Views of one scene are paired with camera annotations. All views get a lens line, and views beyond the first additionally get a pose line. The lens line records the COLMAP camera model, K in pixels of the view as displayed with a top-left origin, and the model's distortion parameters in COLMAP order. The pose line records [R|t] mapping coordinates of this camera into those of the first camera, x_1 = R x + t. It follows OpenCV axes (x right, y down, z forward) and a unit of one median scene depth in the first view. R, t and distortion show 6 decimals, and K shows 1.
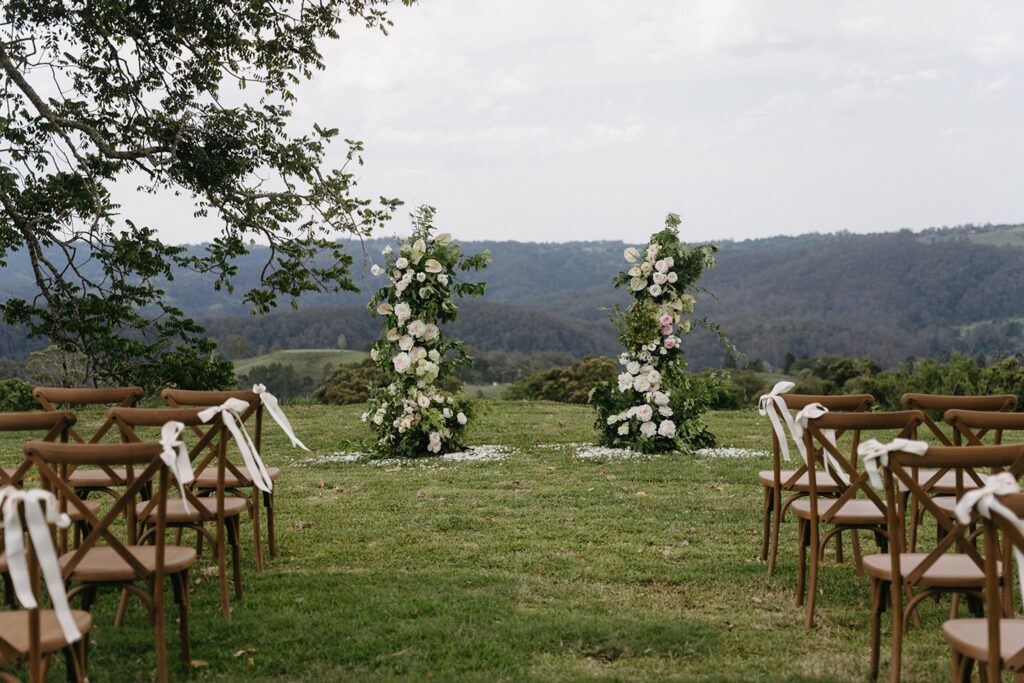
lens RADIAL K [[1517.4, 0, 512.0], [0, 1517.4, 341.5], [0, 0, 1]] dist [0.206600, -0.024970]
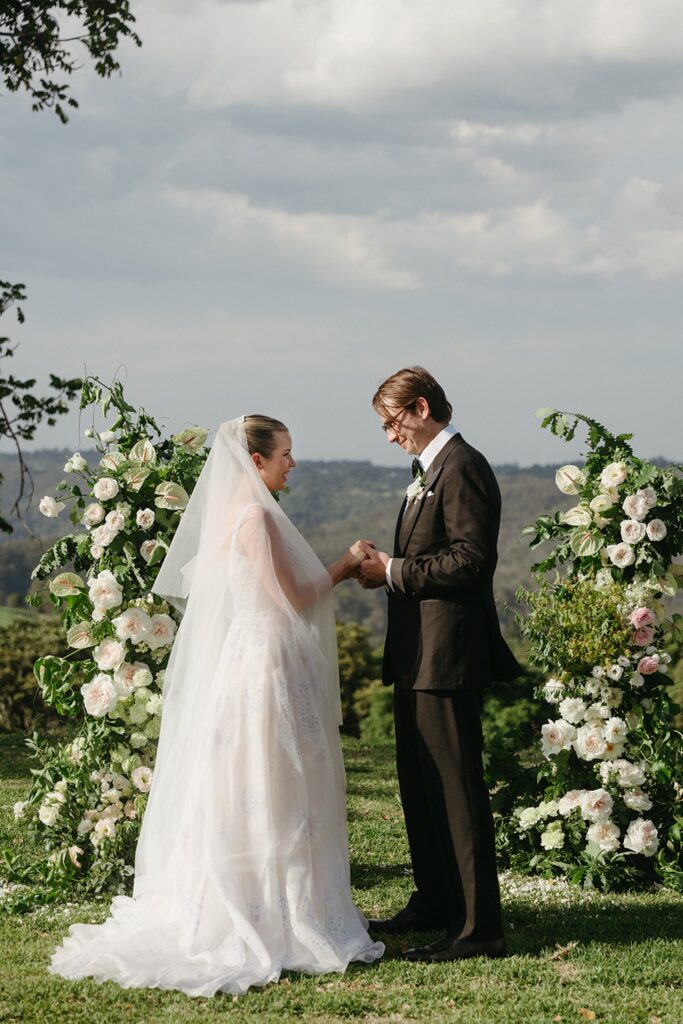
lens RADIAL K [[2107.9, 0, 387.9], [0, 2107.9, 512.1], [0, 0, 1]] dist [0.031005, 0.194296]
pose [[0.996858, 0.020052, 0.076634, -0.013786], [-0.017028, 0.999058, -0.039912, -0.007742], [-0.077362, 0.038482, 0.996260, 0.132297]]
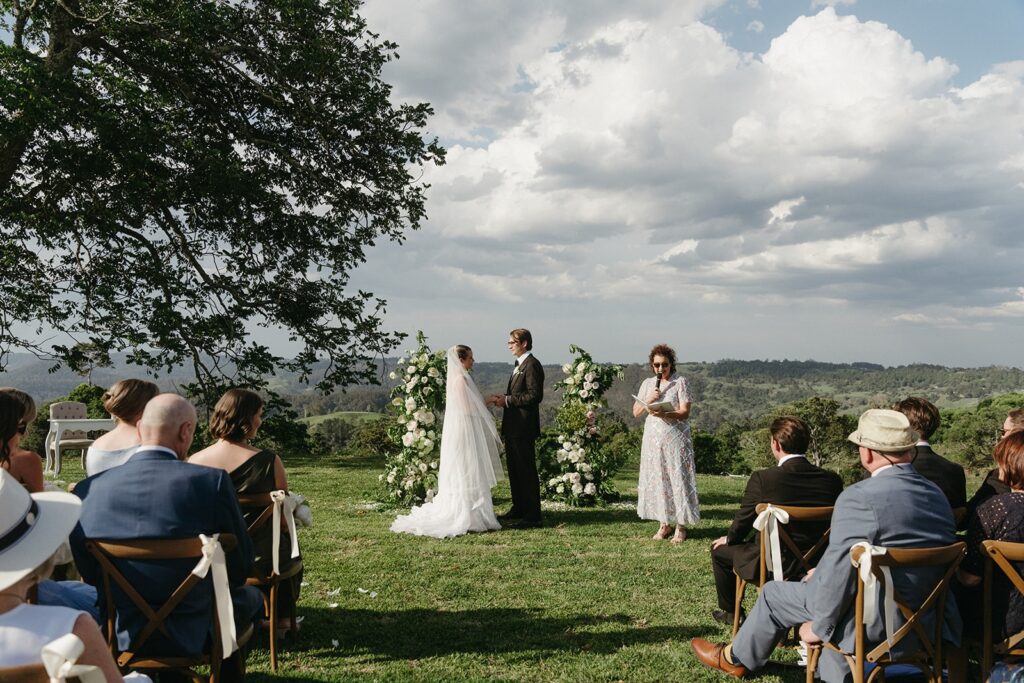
lens RADIAL K [[756.9, 0, 508.7], [0, 756.9, 352.6], [0, 0, 1]] dist [0.061464, 0.000469]
pose [[0.997346, 0.030212, 0.066244, -0.011342], [-0.025077, 0.996715, -0.077011, -0.006088], [-0.068353, 0.075145, 0.994827, 0.111726]]
